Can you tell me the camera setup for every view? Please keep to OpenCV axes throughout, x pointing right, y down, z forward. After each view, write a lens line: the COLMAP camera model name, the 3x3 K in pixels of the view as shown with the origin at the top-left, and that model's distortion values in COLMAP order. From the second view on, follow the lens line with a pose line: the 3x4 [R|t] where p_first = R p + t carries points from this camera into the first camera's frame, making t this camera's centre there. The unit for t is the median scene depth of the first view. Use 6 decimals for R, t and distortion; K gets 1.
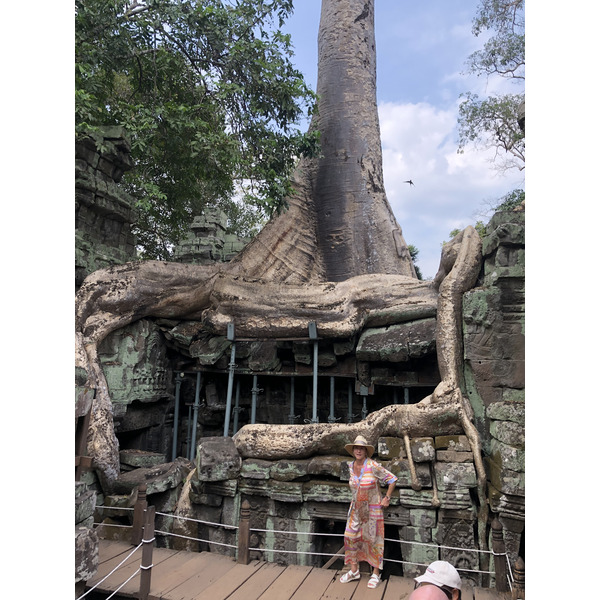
lens RADIAL K [[489.9, 0, 300.8], [0, 489.9, 299.4], [0, 0, 1]] dist [0.042614, -0.031533]
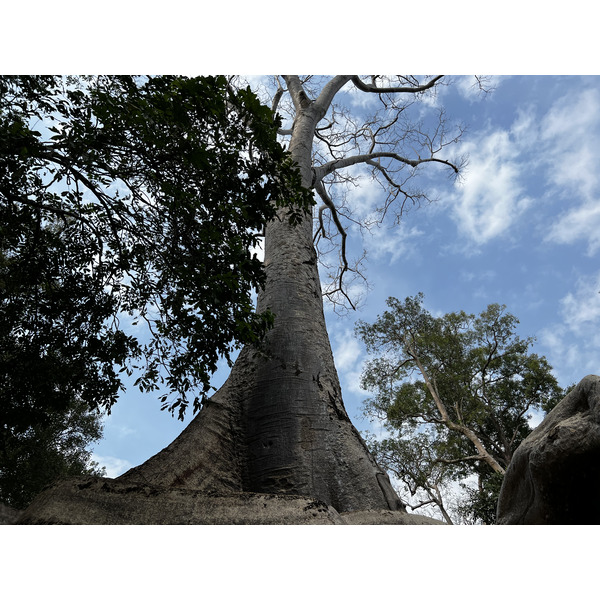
lens RADIAL K [[449.6, 0, 301.0], [0, 449.6, 299.8], [0, 0, 1]] dist [0.066750, -0.068651]
pose [[0.959787, 0.197190, 0.199810, -0.066175], [0.004570, 0.700690, -0.713451, 0.128280], [-0.280691, 0.685674, 0.671612, 0.594345]]
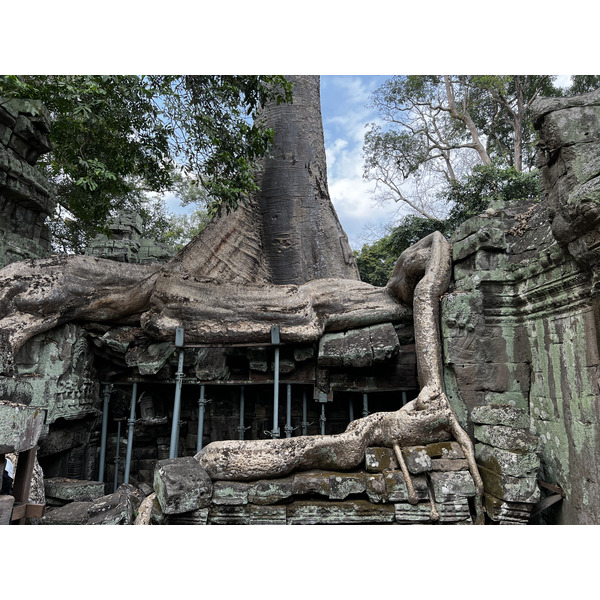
lens RADIAL K [[449.6, 0, 304.9], [0, 449.6, 304.9], [0, 0, 1]] dist [0.066750, -0.068651]
pose [[0.970410, 0.017064, 0.240858, -0.122522], [-0.013554, 0.999777, -0.016220, 0.017617], [-0.241081, 0.012476, 0.970425, 0.140983]]
